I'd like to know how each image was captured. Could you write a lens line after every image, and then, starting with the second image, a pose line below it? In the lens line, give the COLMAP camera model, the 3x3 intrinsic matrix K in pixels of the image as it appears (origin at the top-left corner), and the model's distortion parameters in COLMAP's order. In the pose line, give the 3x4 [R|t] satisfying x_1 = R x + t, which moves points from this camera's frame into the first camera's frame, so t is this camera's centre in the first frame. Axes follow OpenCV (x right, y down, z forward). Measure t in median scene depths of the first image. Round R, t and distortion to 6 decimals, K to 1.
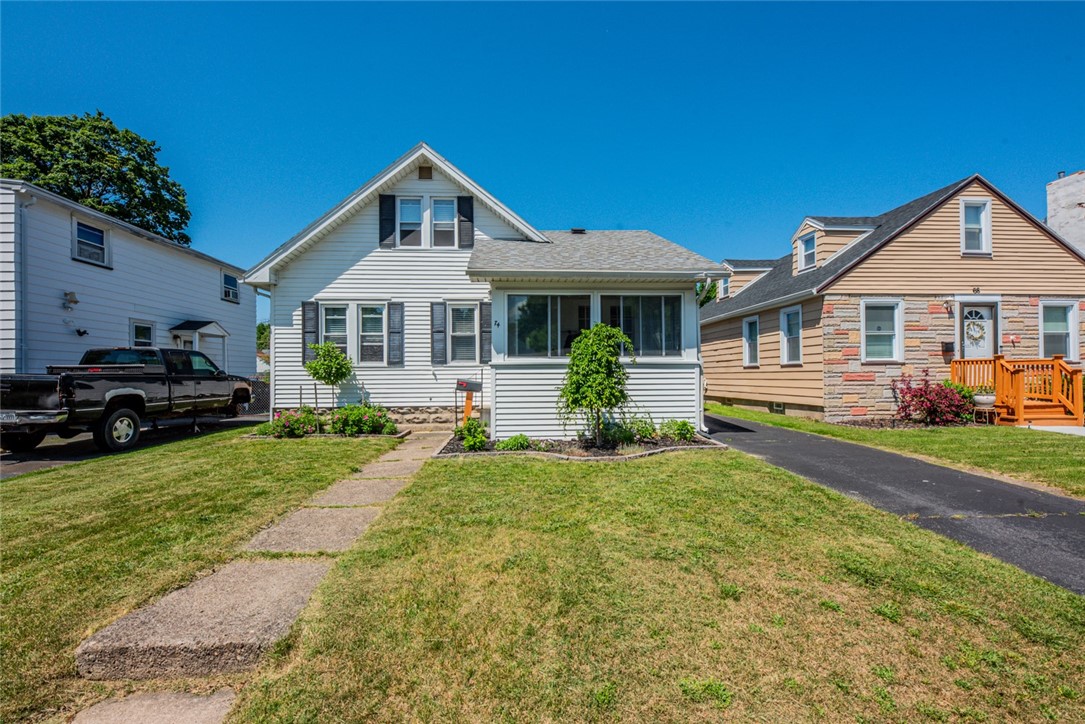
lens RADIAL K [[440.3, 0, 542.7], [0, 440.3, 357.9], [0, 0, 1]] dist [-0.000207, -0.000041]
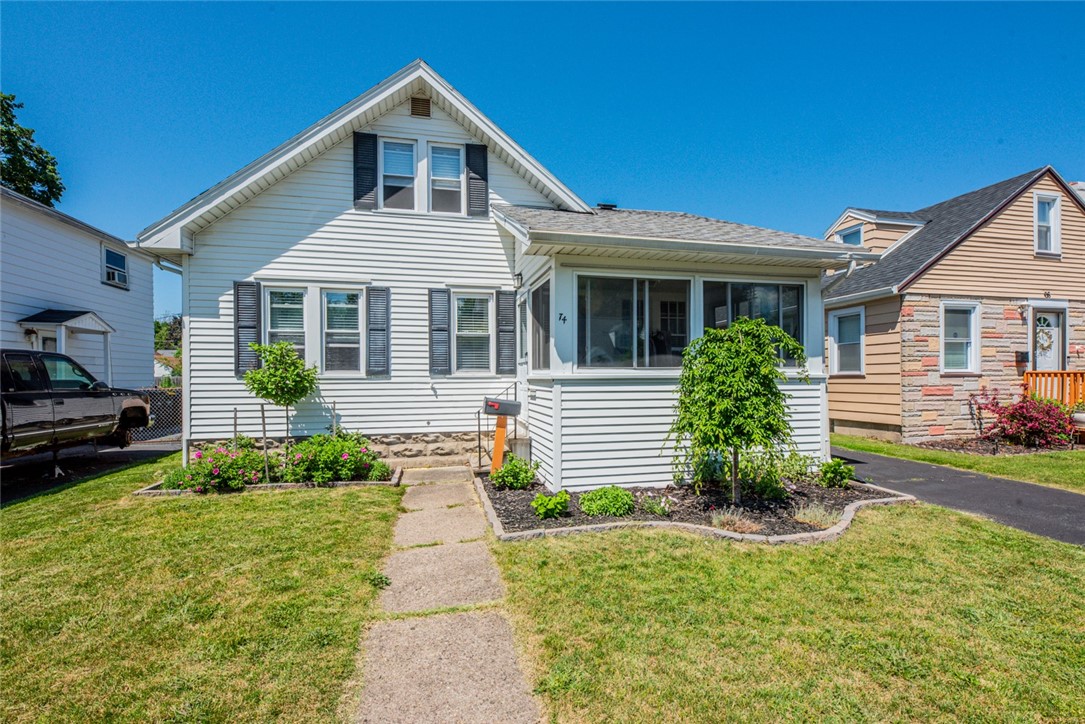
lens RADIAL K [[437.2, 0, 536.0], [0, 437.2, 368.7], [0, 0, 1]] dist [0.001151, -0.002326]
pose [[0.989252, 0.004926, 0.146134, -0.185003], [-0.007252, 0.999855, 0.015392, -0.007776], [-0.146037, -0.016286, 0.989145, 0.266276]]
